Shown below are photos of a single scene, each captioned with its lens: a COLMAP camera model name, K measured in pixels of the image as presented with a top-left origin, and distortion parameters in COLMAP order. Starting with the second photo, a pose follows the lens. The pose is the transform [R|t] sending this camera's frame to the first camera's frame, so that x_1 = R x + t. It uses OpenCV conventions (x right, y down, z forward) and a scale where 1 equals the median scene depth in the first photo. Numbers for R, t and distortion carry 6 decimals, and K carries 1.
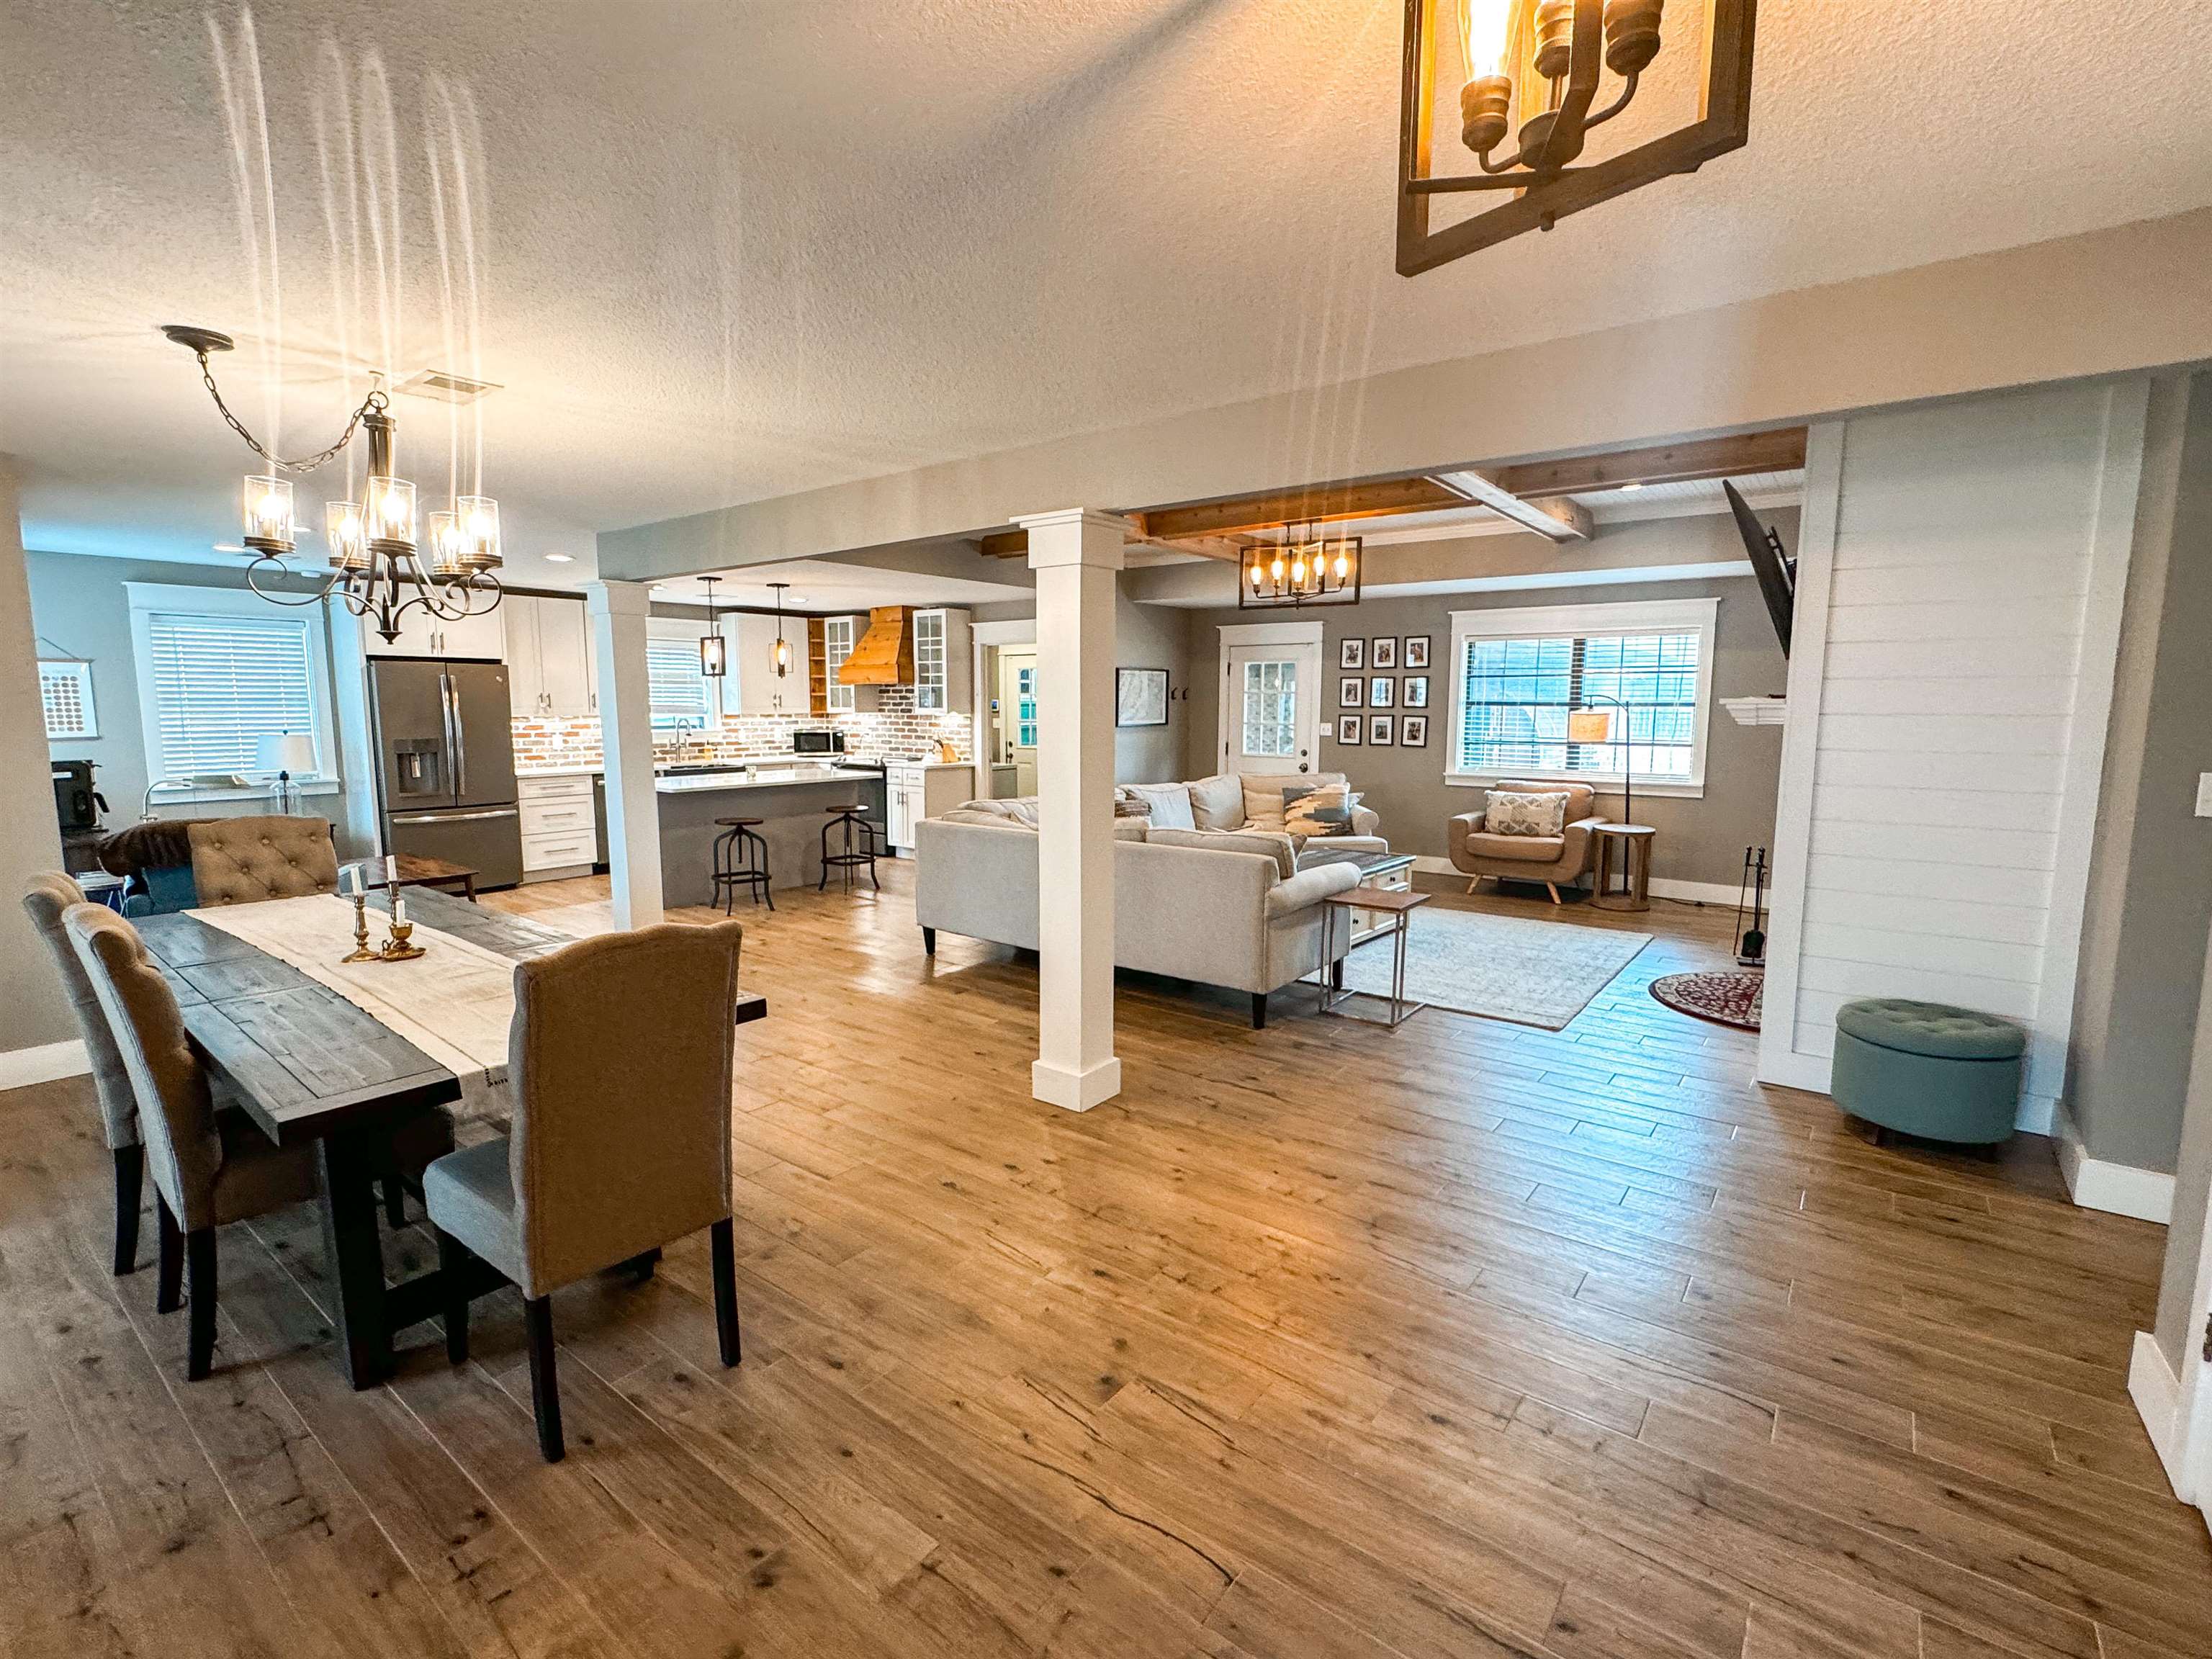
lens RADIAL K [[1013.6, 0, 1102.2], [0, 1013.6, 825.5], [0, 0, 1]] dist [-0.003010, 0.000505]
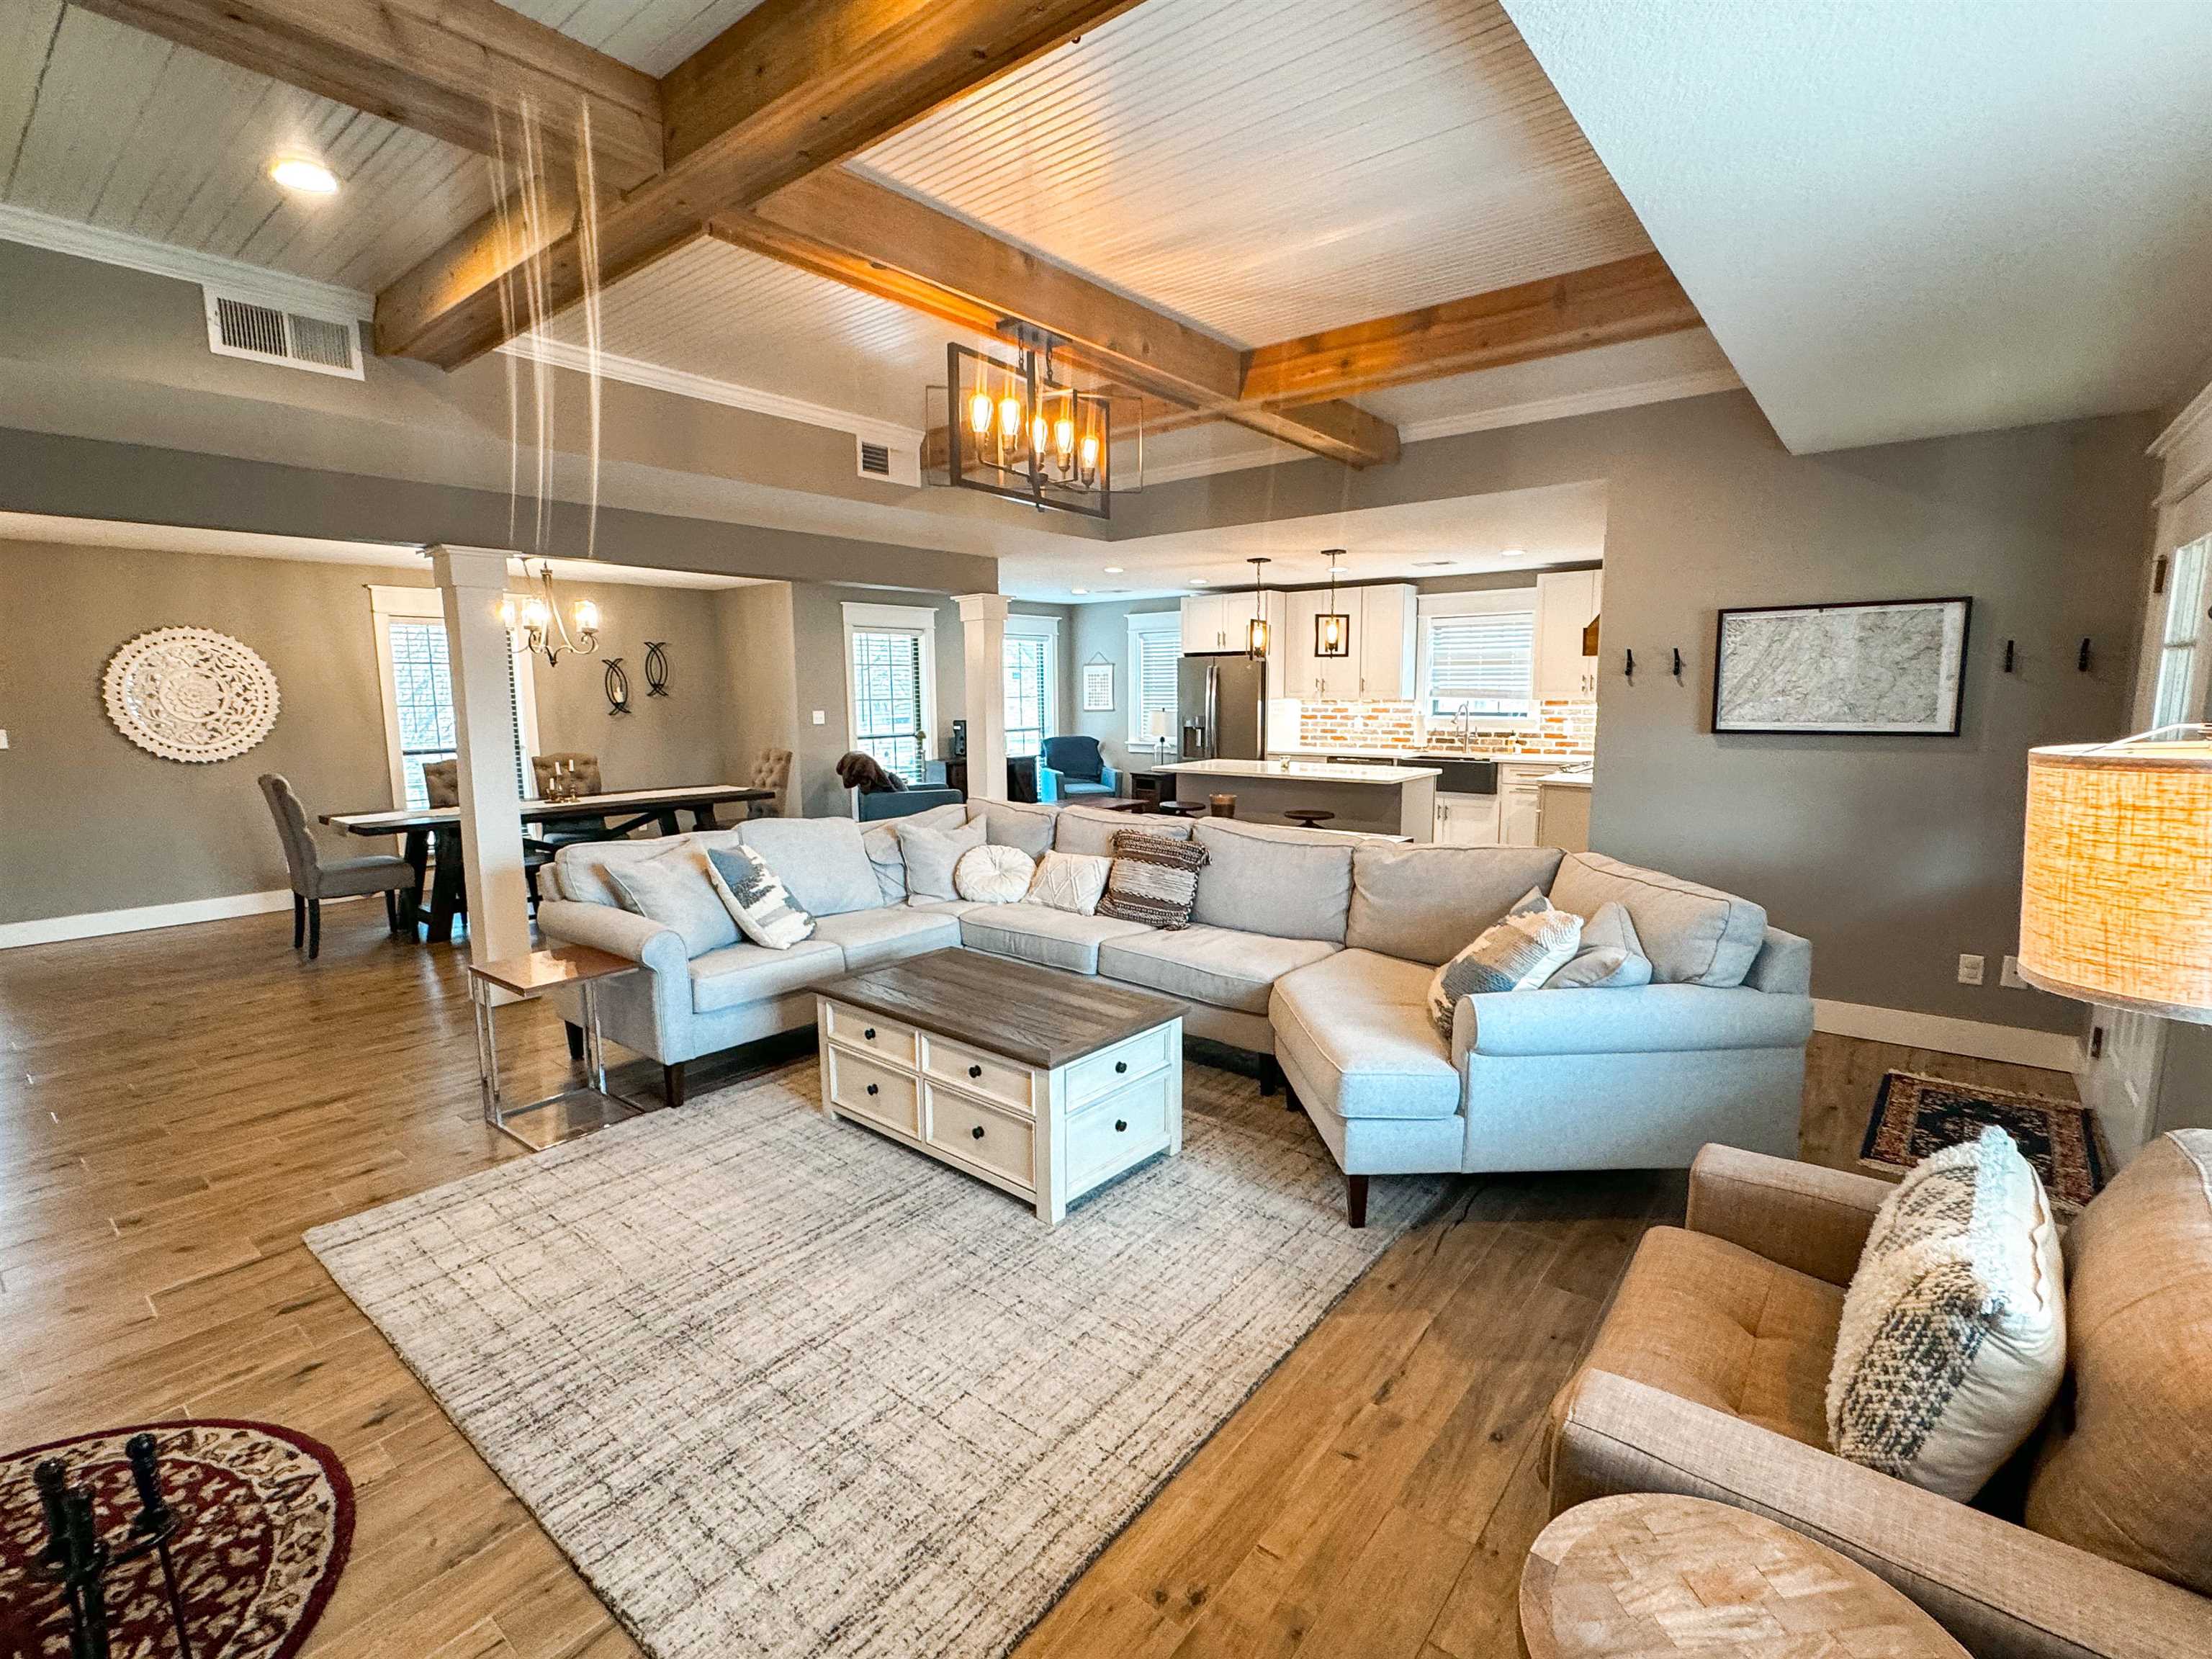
lens RADIAL K [[1013.6, 0, 1099.7], [0, 1013.6, 820.5], [0, 0, 1]] dist [-0.003010, 0.000505]
pose [[-0.023966, 0.126836, -0.991634, 0.553455], [-0.113069, 0.985210, 0.128747, -0.094623], [0.993298, 0.115209, -0.009270, 0.797137]]
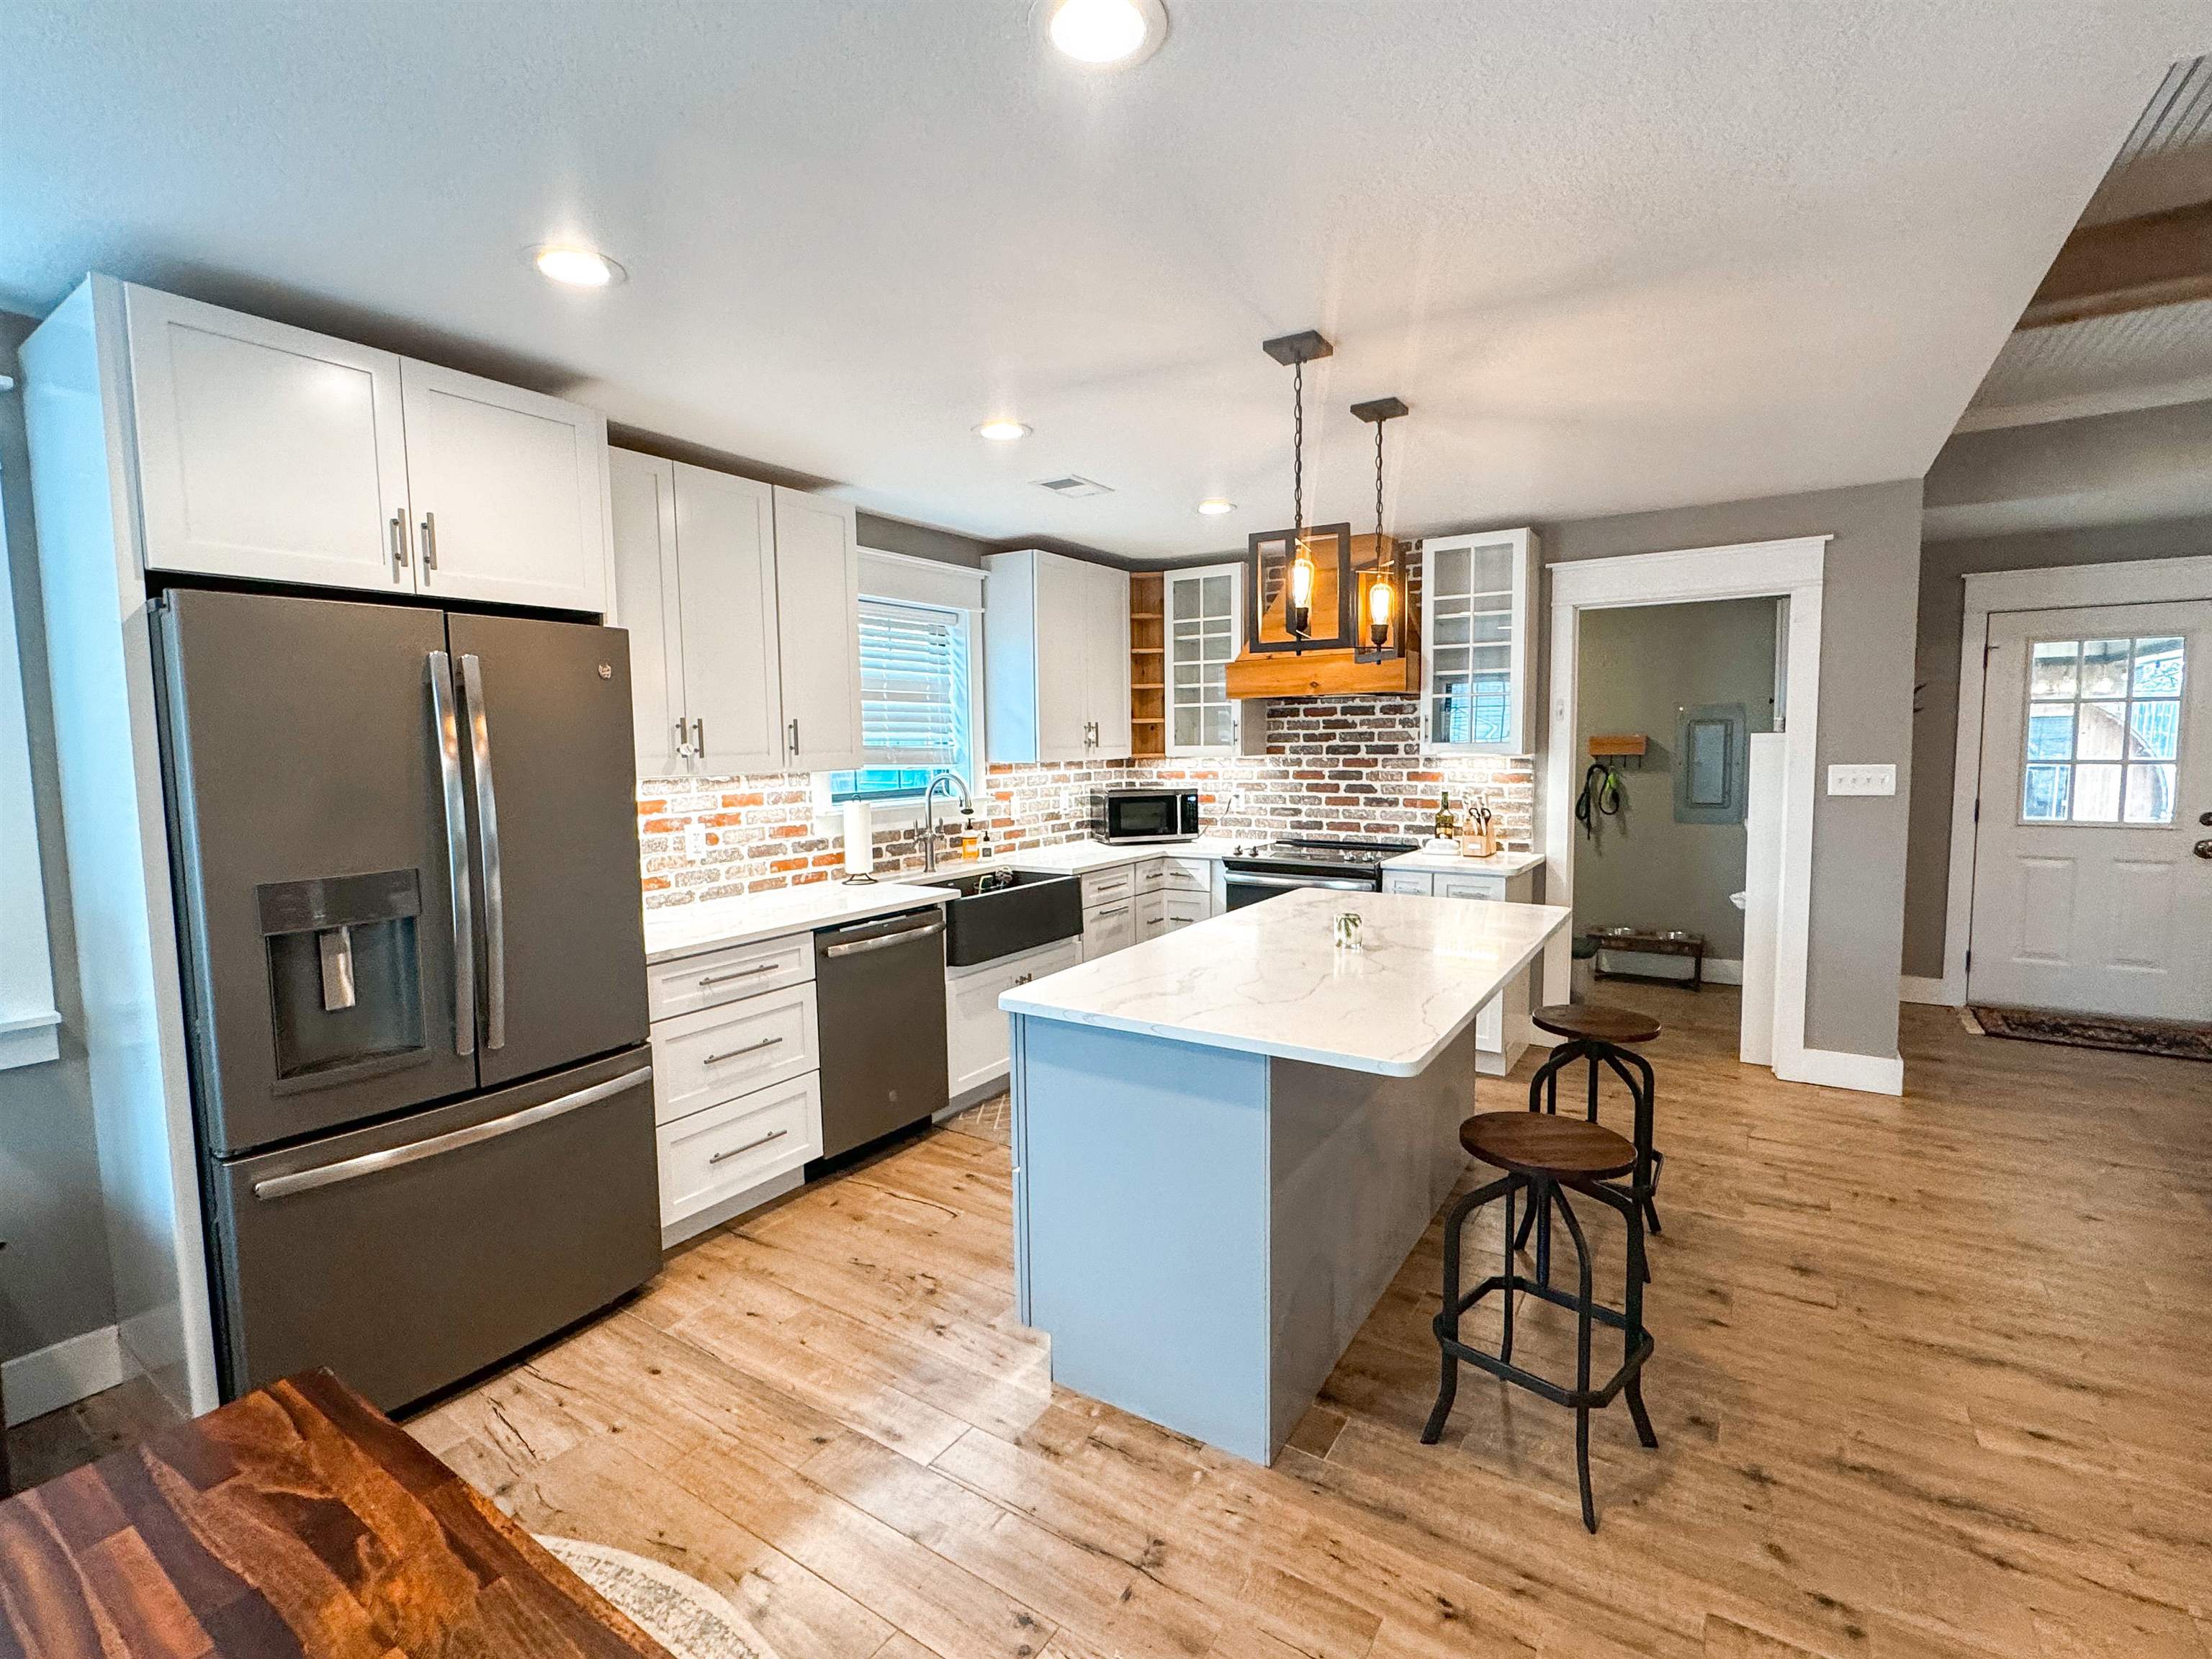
lens RADIAL K [[1013.6, 0, 1098.8], [0, 1013.6, 824.5], [0, 0, 1]] dist [-0.003010, 0.000505]
pose [[0.997161, -0.023448, 0.071556, -0.429694], [0.026215, 0.998935, -0.037975, -0.073561], [-0.070589, 0.039743, 0.996713, 0.621110]]
